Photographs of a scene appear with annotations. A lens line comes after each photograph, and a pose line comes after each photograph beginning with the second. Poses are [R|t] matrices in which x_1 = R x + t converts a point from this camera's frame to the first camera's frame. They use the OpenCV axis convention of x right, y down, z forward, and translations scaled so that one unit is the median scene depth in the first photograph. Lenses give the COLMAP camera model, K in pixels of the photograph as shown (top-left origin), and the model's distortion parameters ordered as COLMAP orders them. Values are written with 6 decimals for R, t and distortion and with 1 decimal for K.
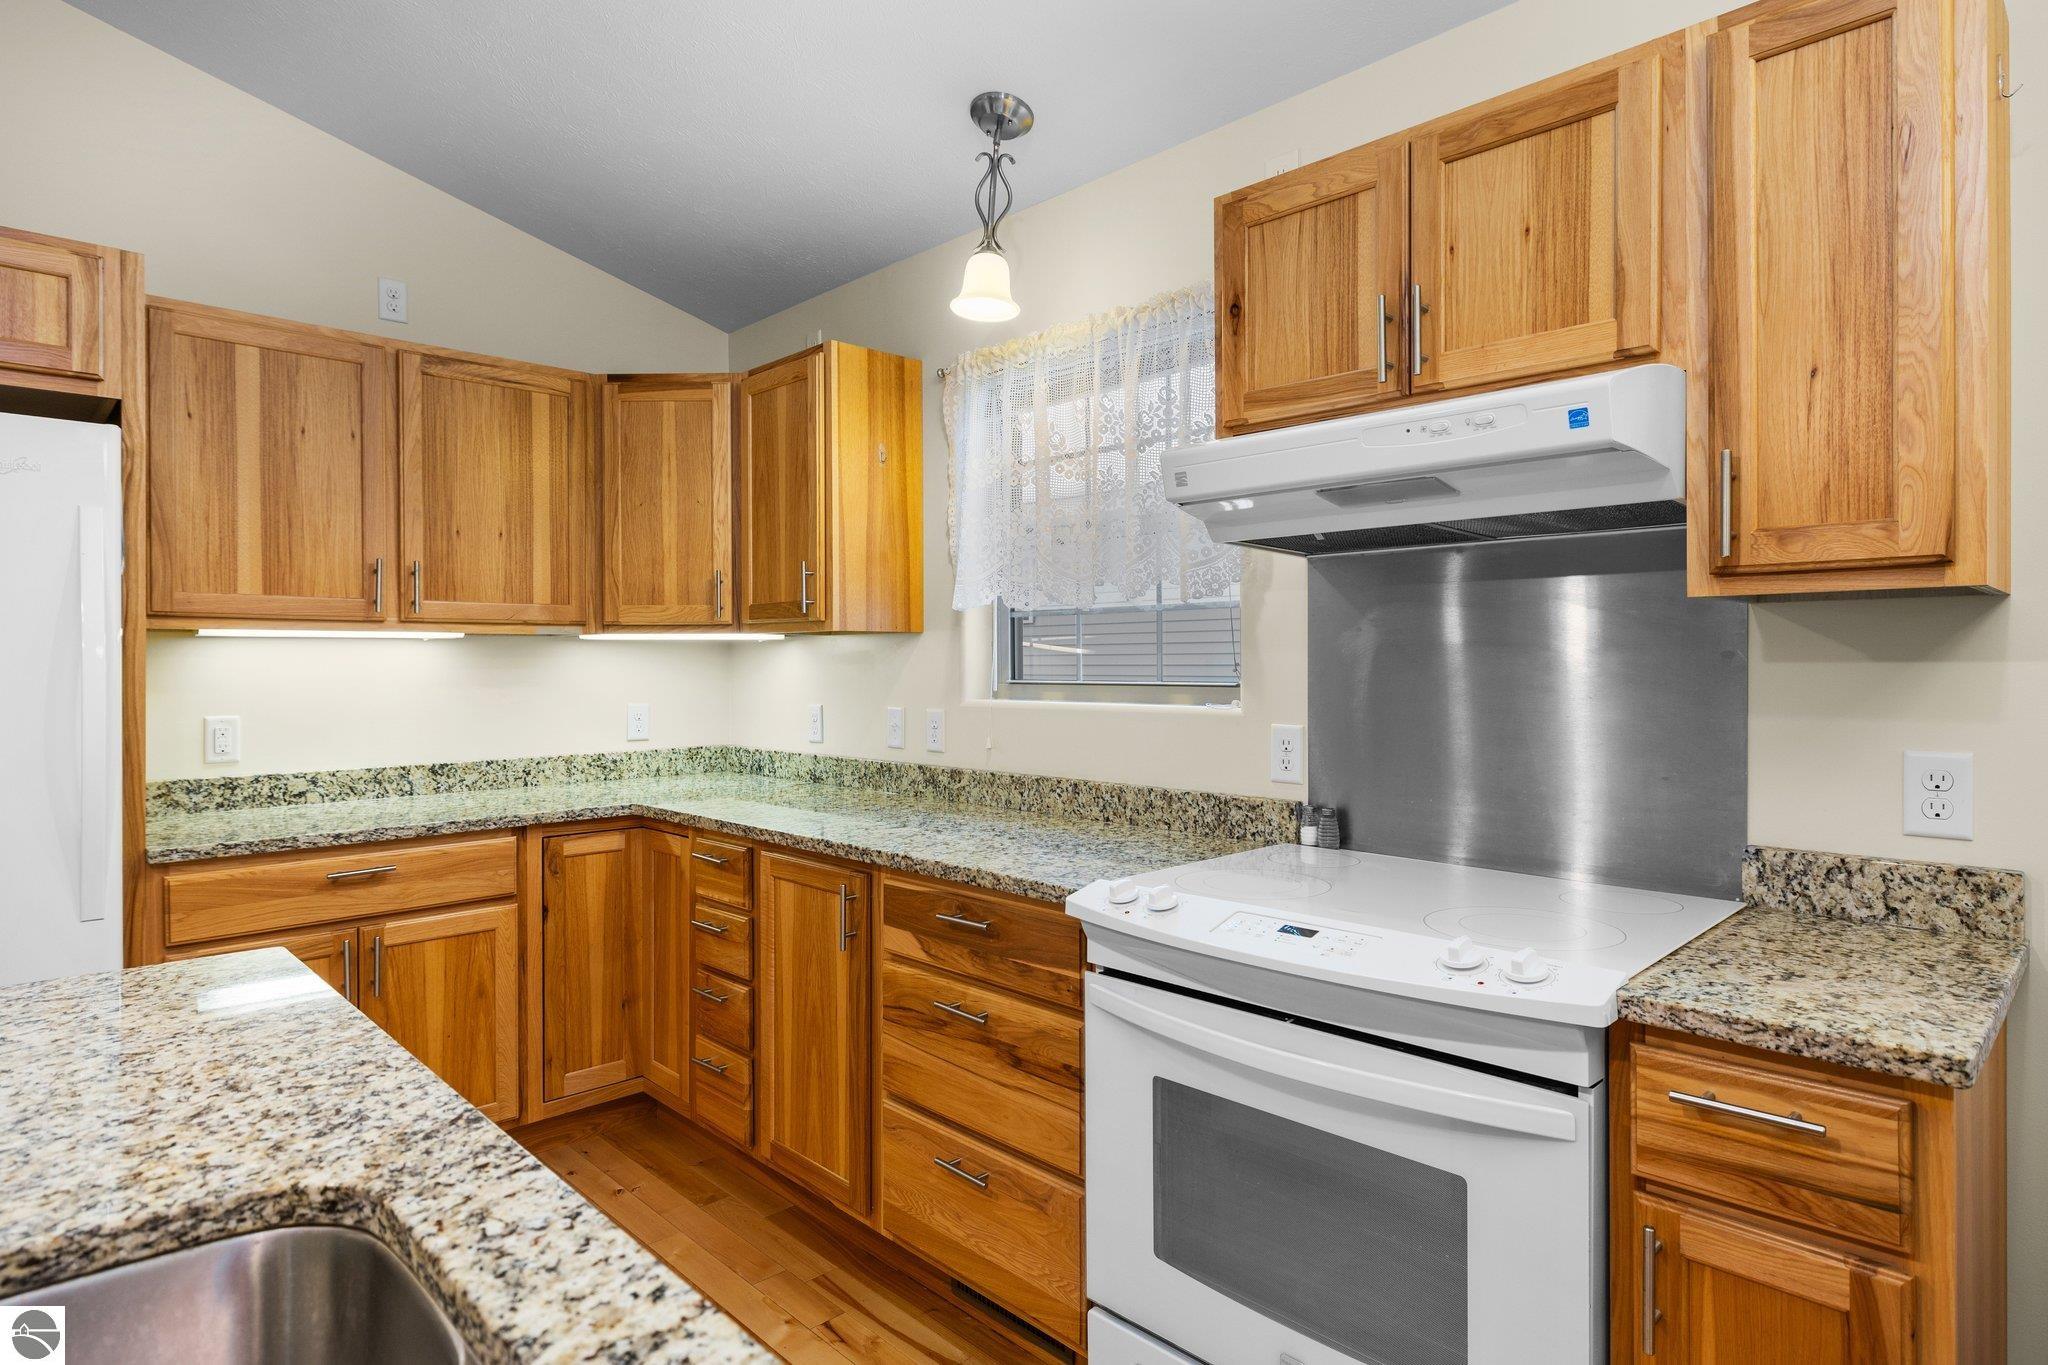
lens RADIAL K [[1107.1, 0, 1021.7], [0, 1107.1, 666.6], [0, 0, 1]] dist [0.001682, -0.002252]
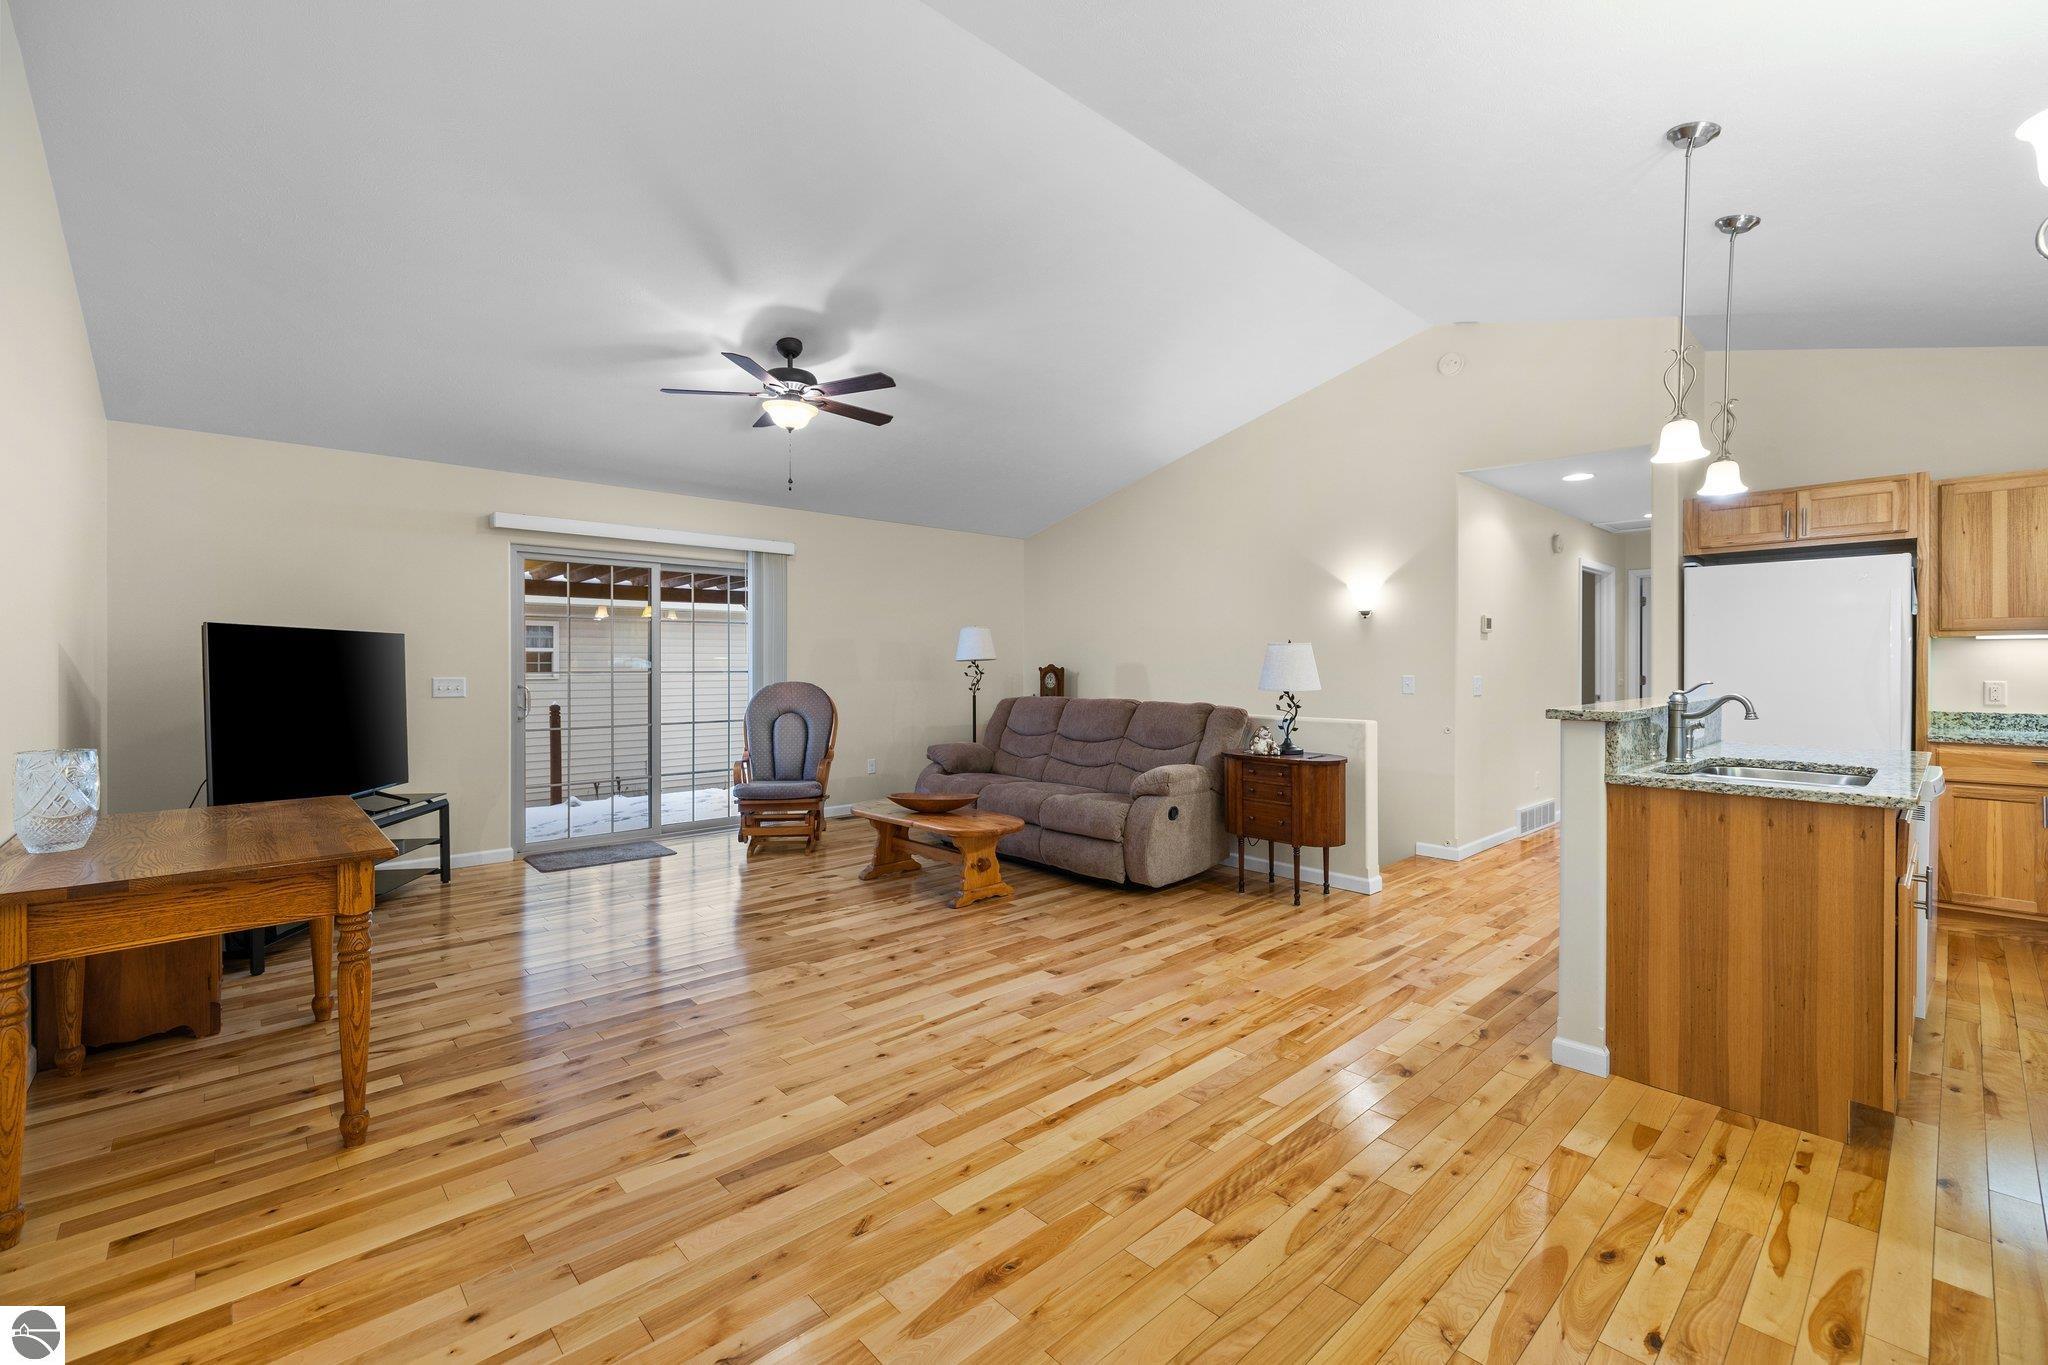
lens RADIAL K [[867.7, 0, 1009.4], [0, 867.7, 664.5], [0, 0, 1]] dist [-0.001781, 0.000065]
pose [[-0.032776, 0.003353, -0.999457, 0.959895], [-0.002905, 0.999990, 0.003451, 0.019080], [0.999458, 0.003017, -0.032766, -0.755632]]
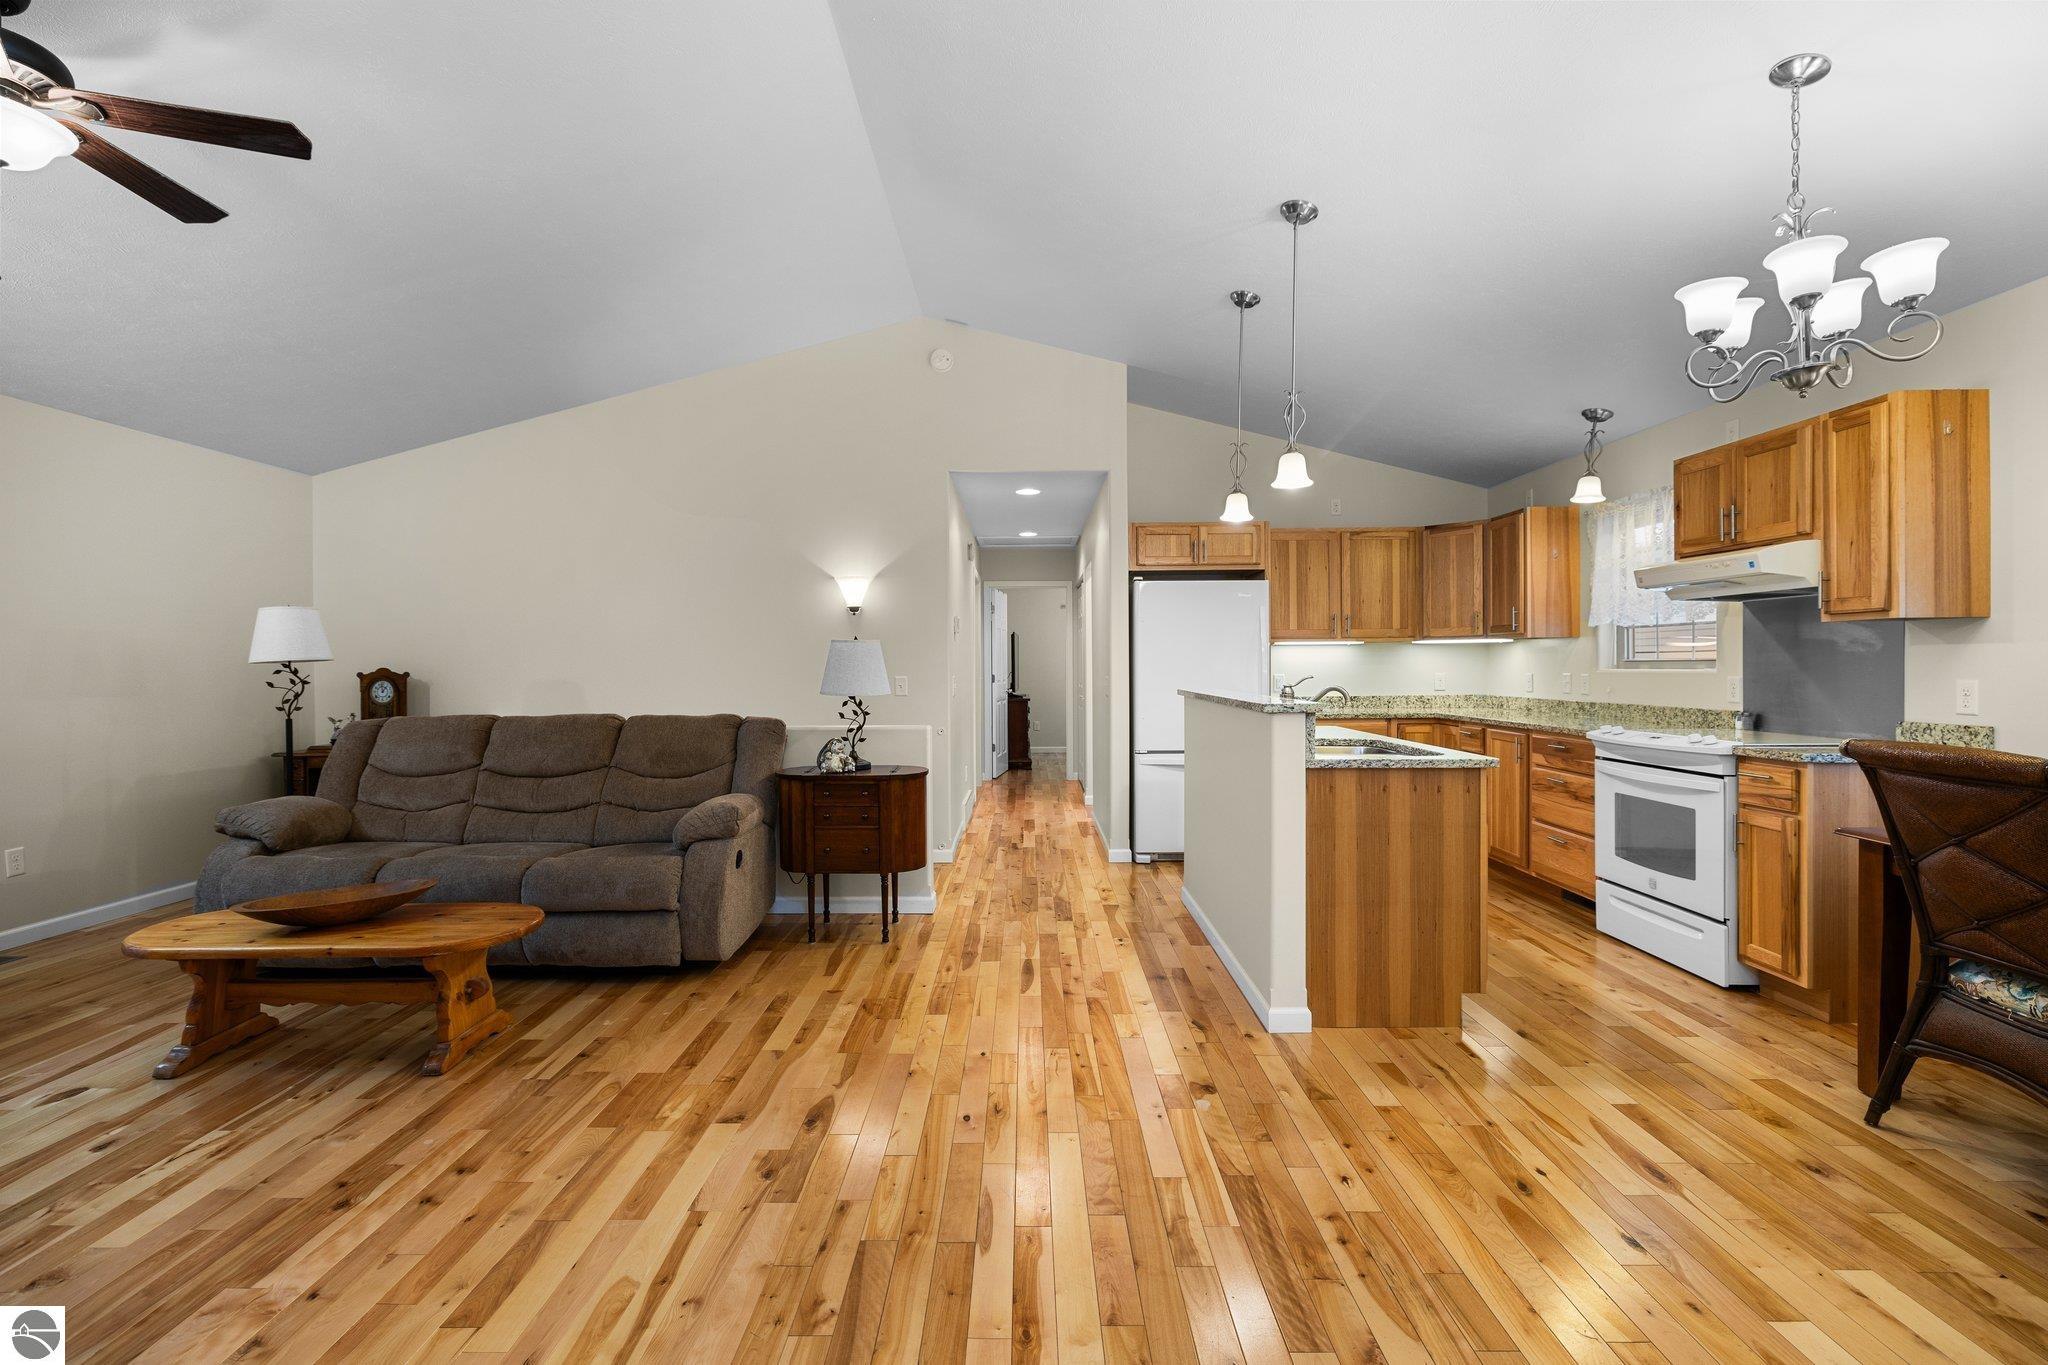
lens RADIAL K [[925.9, 0, 1017.4], [0, 925.9, 672.1], [0, 0, 1]] dist [-0.004319, 0.001436]
pose [[0.711070, 0.004084, -0.703110, 0.481208], [0.001666, 0.999971, 0.007494, 0.024969], [0.703120, -0.006501, 0.711042, -1.231271]]
